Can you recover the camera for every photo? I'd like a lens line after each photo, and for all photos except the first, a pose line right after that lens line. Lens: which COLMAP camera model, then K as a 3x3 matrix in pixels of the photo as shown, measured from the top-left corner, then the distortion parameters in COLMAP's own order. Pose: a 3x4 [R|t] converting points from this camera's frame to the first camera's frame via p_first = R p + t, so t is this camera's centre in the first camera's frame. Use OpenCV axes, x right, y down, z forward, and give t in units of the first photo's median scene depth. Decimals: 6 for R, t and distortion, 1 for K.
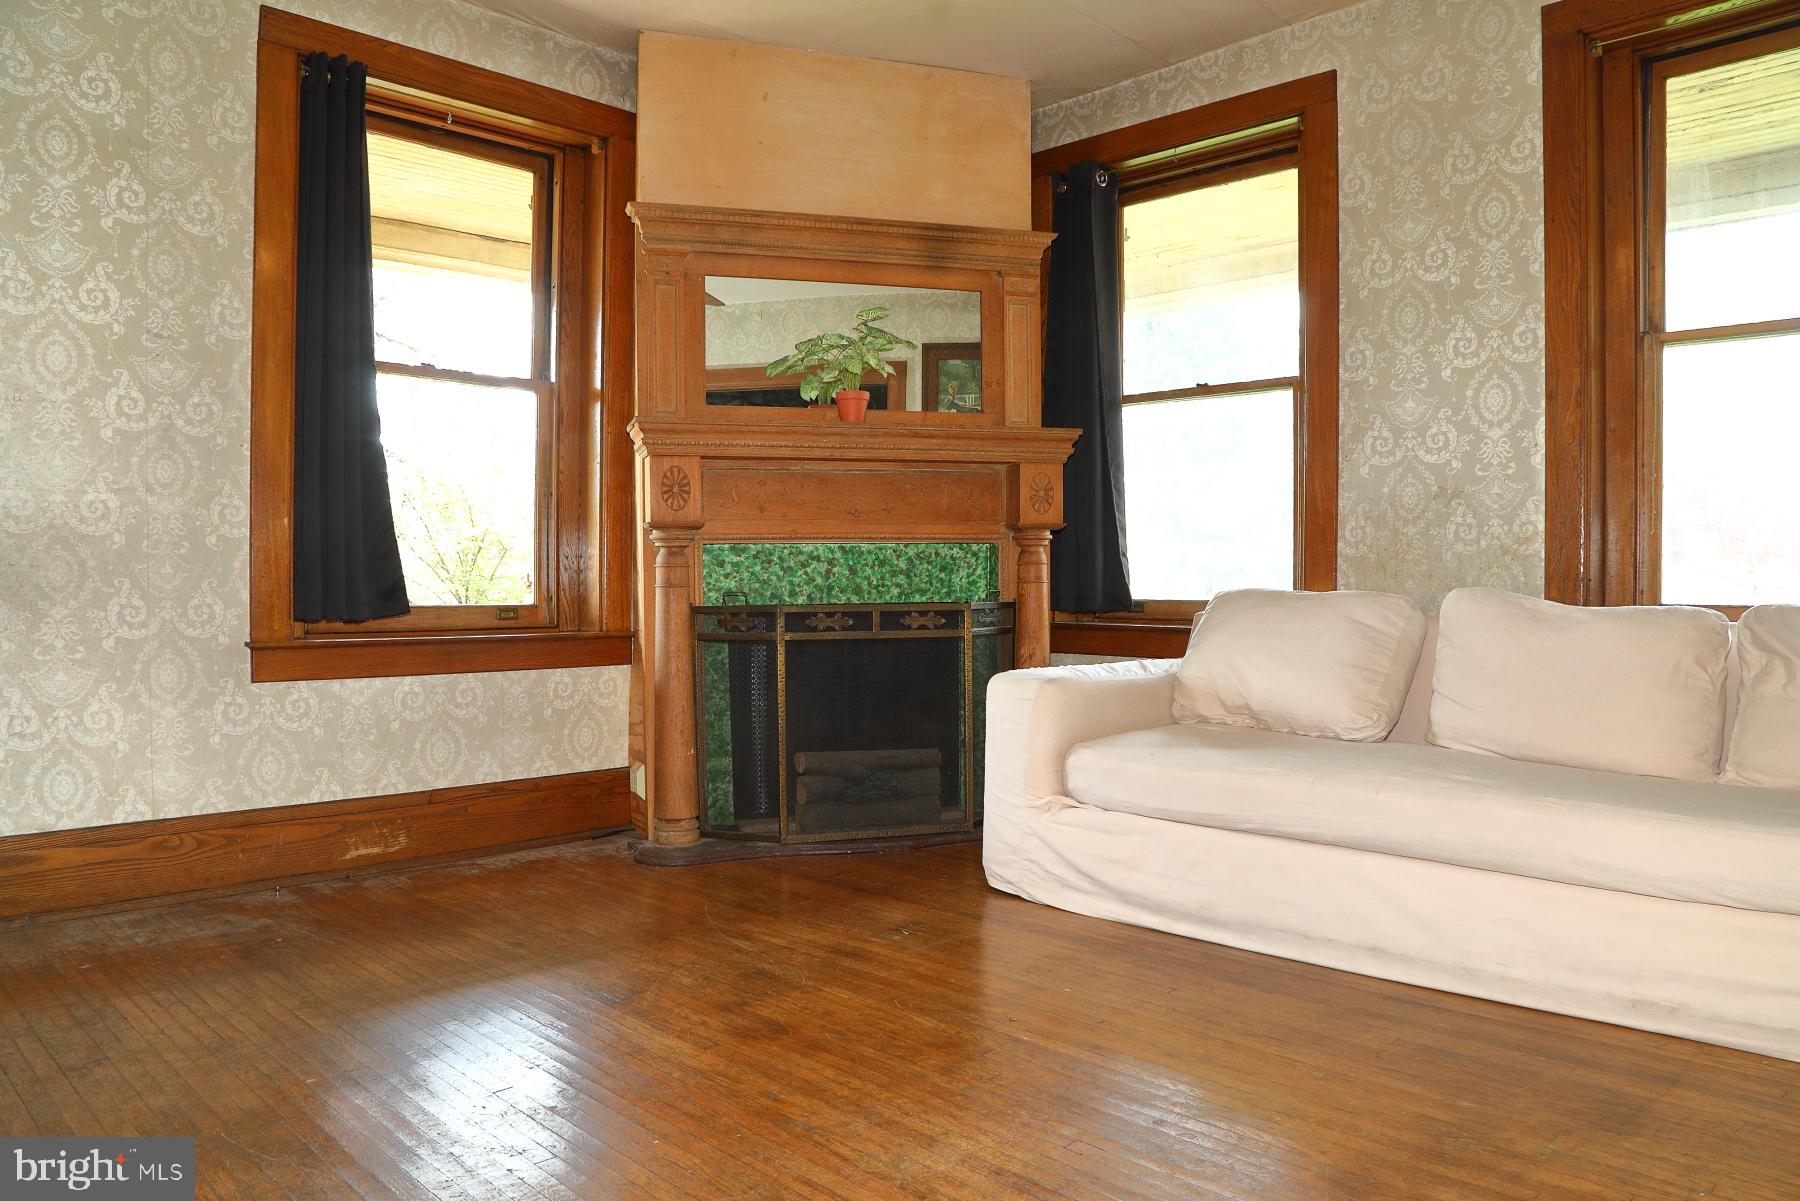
lens RADIAL K [[1258.4, 0, 893.3], [0, 1258.4, 608.2], [0, 0, 1]] dist [-0.119043, 0.065170]
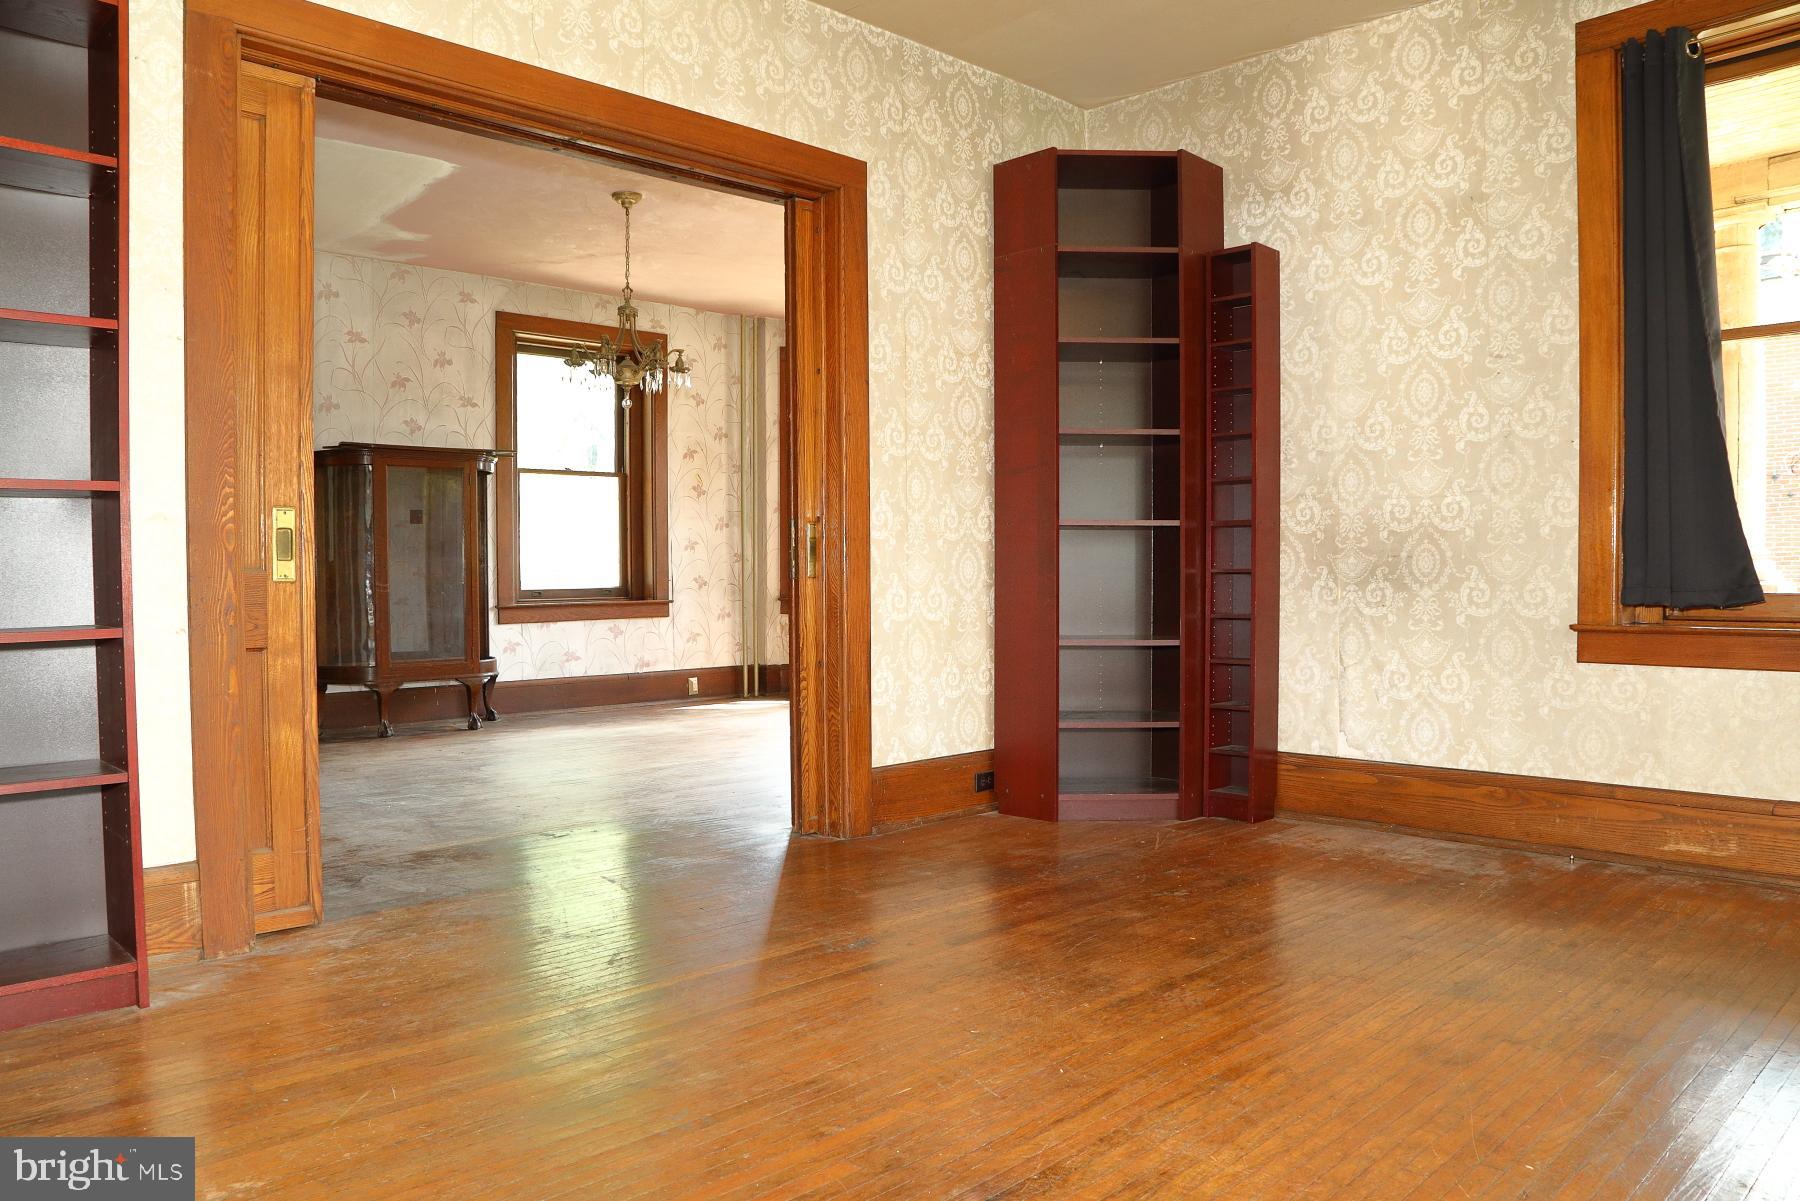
lens RADIAL K [[1258.4, 0, 893.3], [0, 1258.4, 608.2], [0, 0, 1]] dist [-0.119043, 0.065170]
pose [[-0.012899, 0.024698, -0.999612, 0.570362], [-0.012598, 0.999612, 0.024861, -0.005537], [0.999837, 0.012914, -0.012583, 0.431054]]
